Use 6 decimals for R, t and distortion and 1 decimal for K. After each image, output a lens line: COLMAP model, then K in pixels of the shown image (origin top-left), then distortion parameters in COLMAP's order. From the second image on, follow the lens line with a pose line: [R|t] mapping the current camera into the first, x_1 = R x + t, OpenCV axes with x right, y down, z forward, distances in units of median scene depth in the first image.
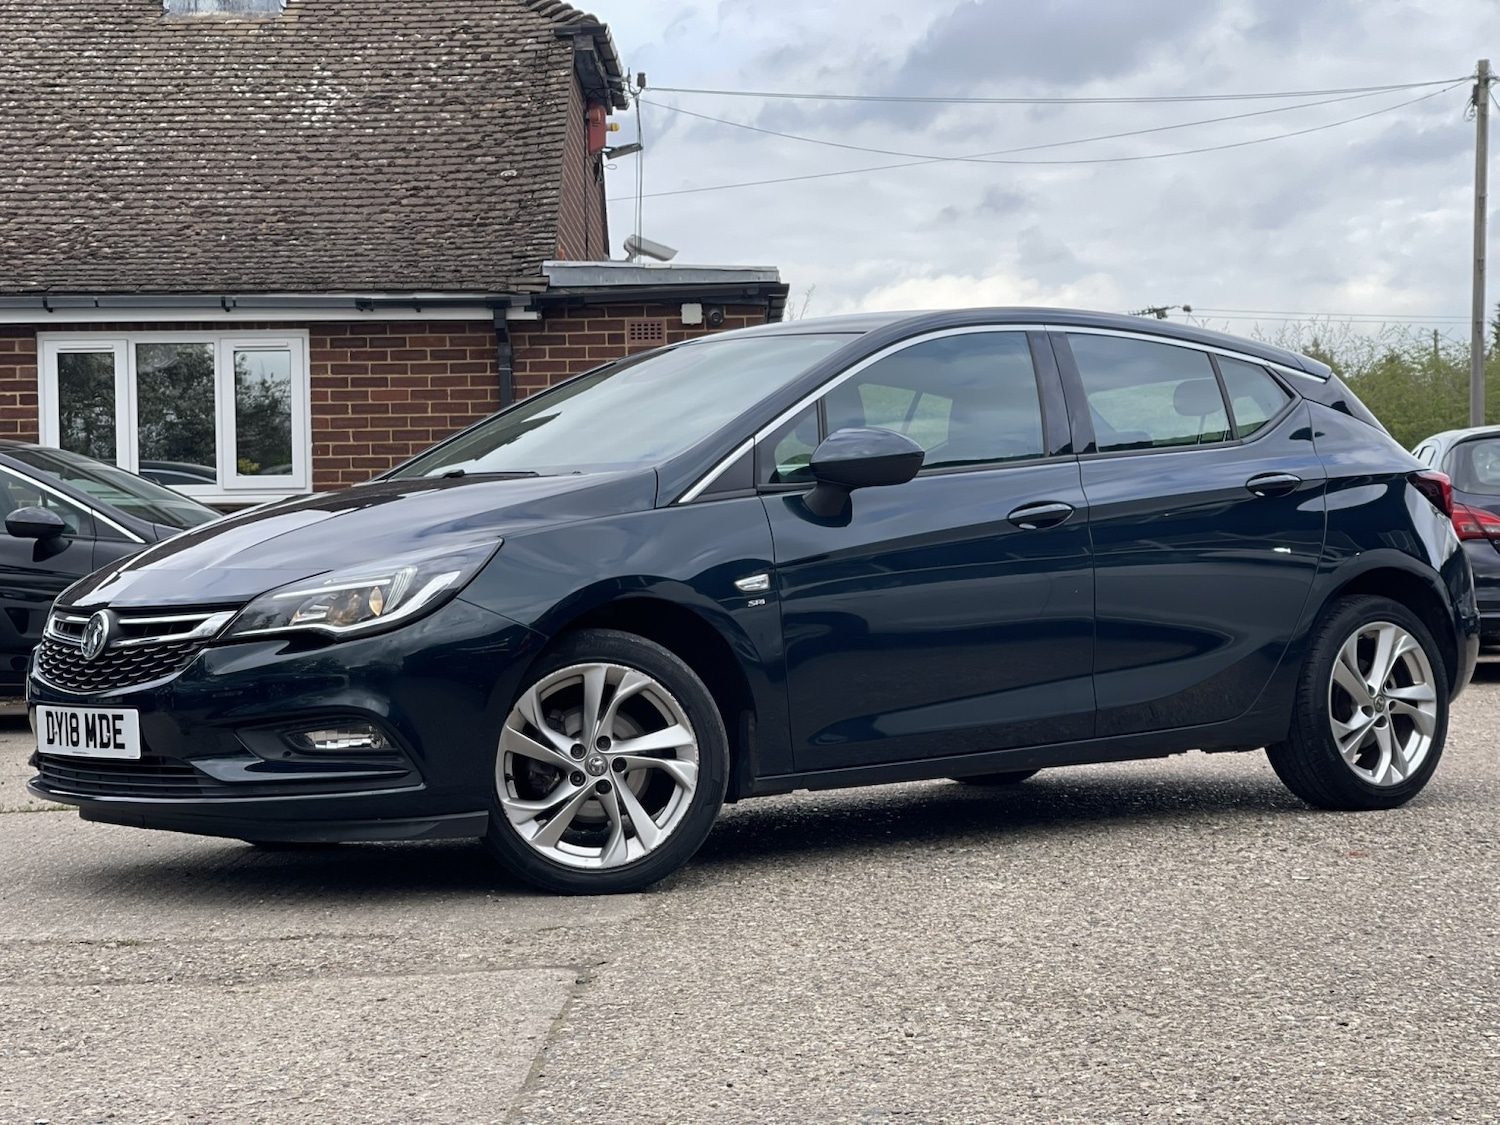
lens RADIAL K [[2790.0, 0, 743.0], [0, 2790.0, 539.1], [0, 0, 1]] dist [0.231002, -0.185759]
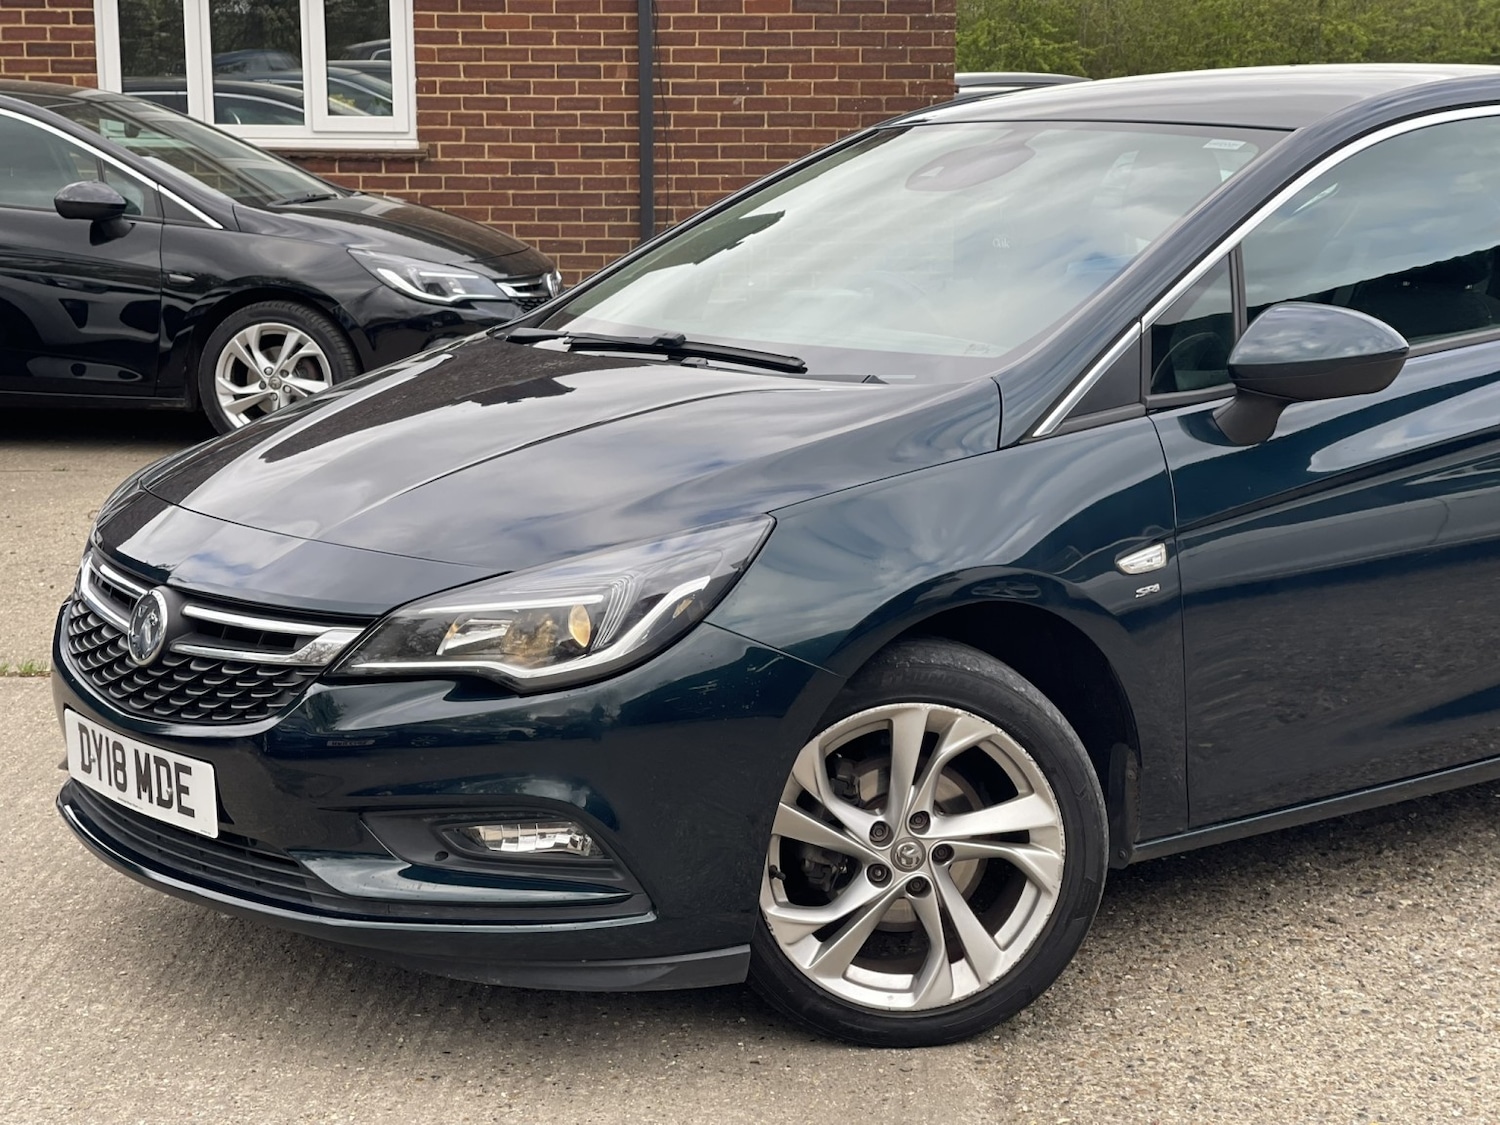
lens RADIAL K [[2790.0, 0, 743.0], [0, 2790.0, 539.1], [0, 0, 1]] dist [0.231002, -0.185759]
pose [[0.999438, 0.019497, -0.027261, -0.029452], [-0.014720, 0.986084, 0.165596, -0.039333], [0.030110, -0.165102, 0.985817, 0.144795]]
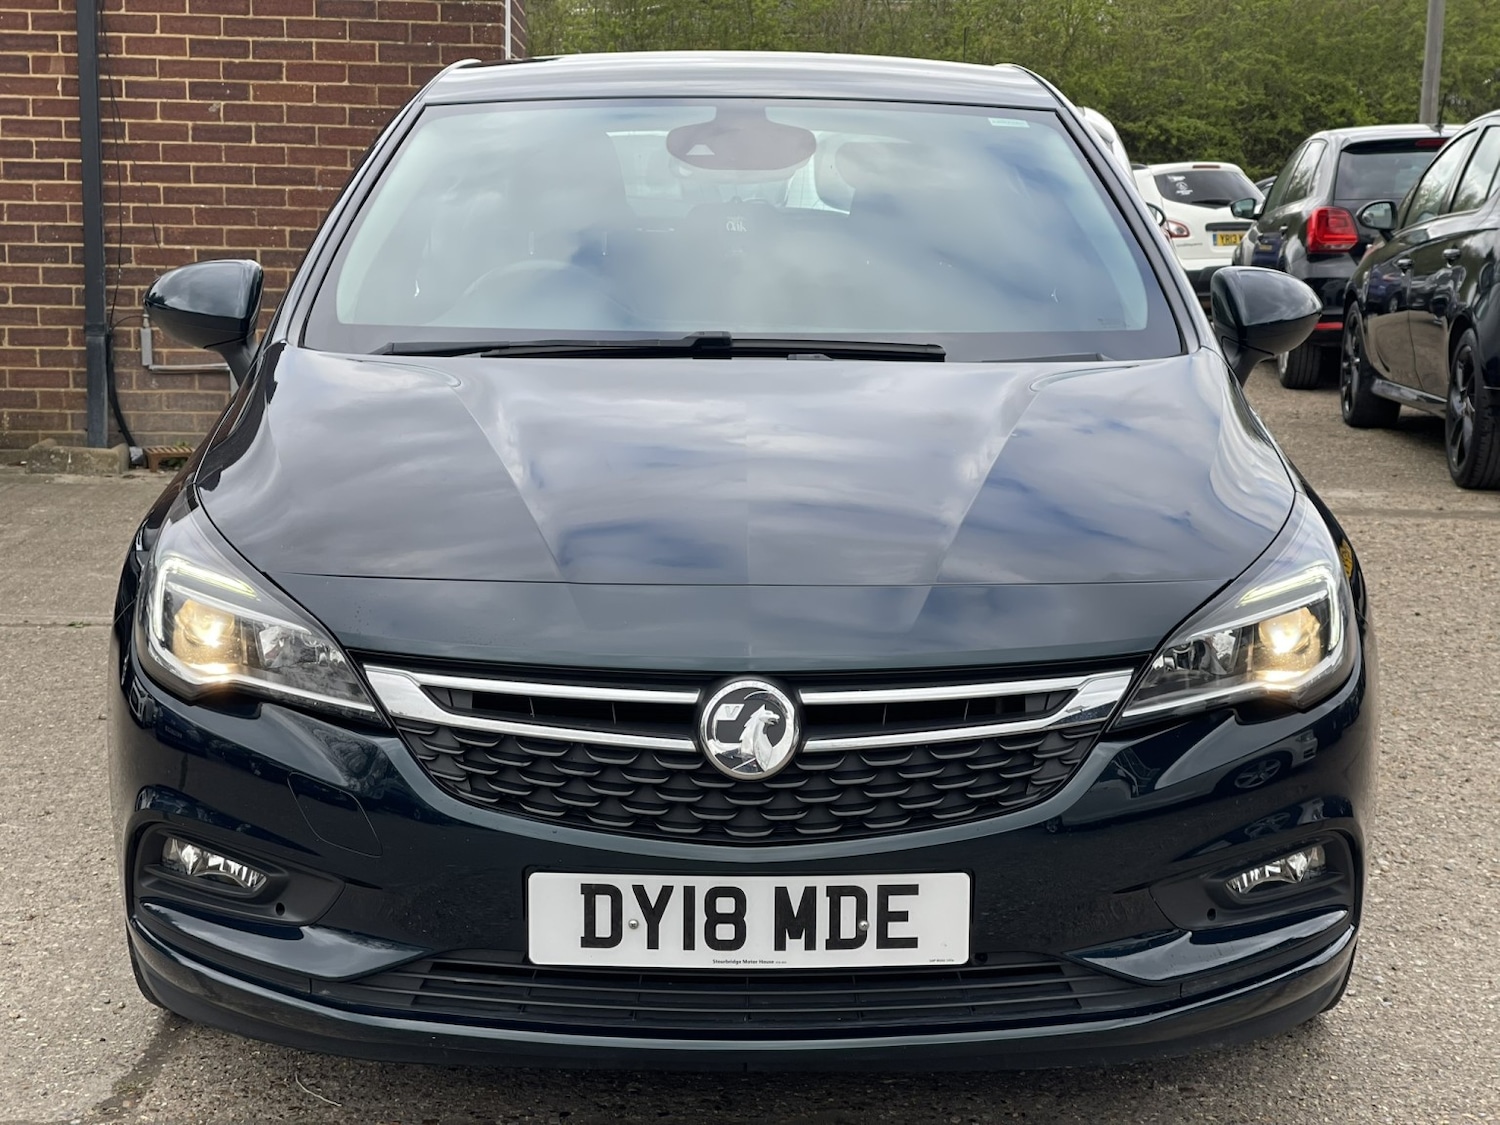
lens RADIAL K [[2786.1, 0, 749.5], [0, 2786.1, 539.9], [0, 0, 1]] dist [0.298510, -0.823108]
pose [[0.998357, 0.022809, 0.052561, 0.033589], [-0.030315, 0.988708, 0.146758, -0.030363], [-0.048620, -0.148110, 0.987775, 0.340431]]
